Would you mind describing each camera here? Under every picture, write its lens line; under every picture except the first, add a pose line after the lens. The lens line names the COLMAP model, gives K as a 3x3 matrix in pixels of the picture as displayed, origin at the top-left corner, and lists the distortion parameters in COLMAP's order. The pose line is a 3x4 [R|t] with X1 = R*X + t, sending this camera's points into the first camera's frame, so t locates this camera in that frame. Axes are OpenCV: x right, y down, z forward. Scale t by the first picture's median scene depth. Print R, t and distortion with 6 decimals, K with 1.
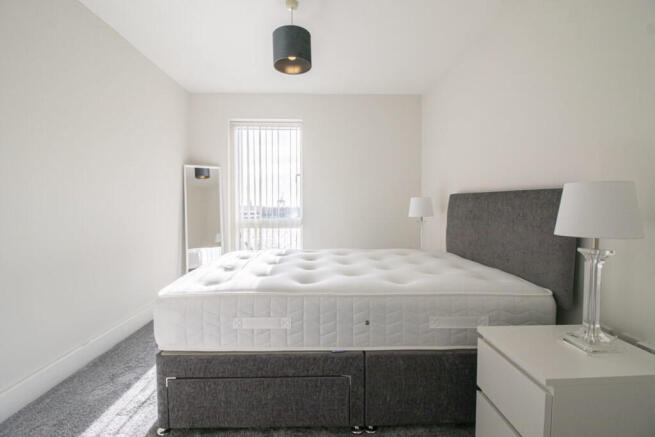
lens RADIAL K [[305.0, 0, 330.3], [0, 305.0, 211.7], [0, 0, 1]] dist [-0.016948, -0.000067]
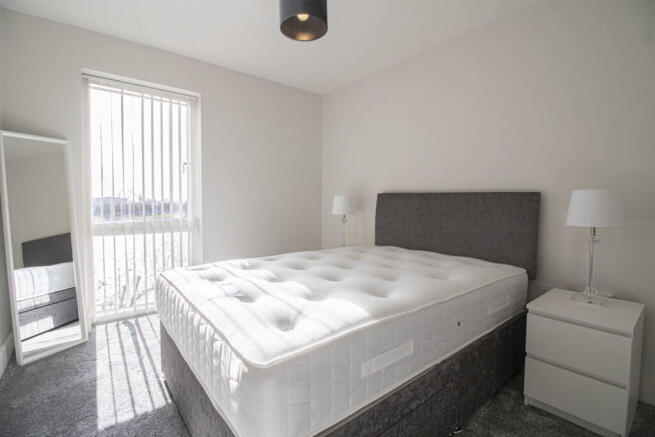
lens RADIAL K [[296.0, 0, 329.1], [0, 296.0, 211.4], [0, 0, 1]] dist [-0.016838, -0.000486]
pose [[0.791660, -0.014862, 0.610781, -0.550776], [0.003716, 0.999803, 0.019510, -0.019429], [-0.610950, -0.013176, 0.791559, 0.339784]]
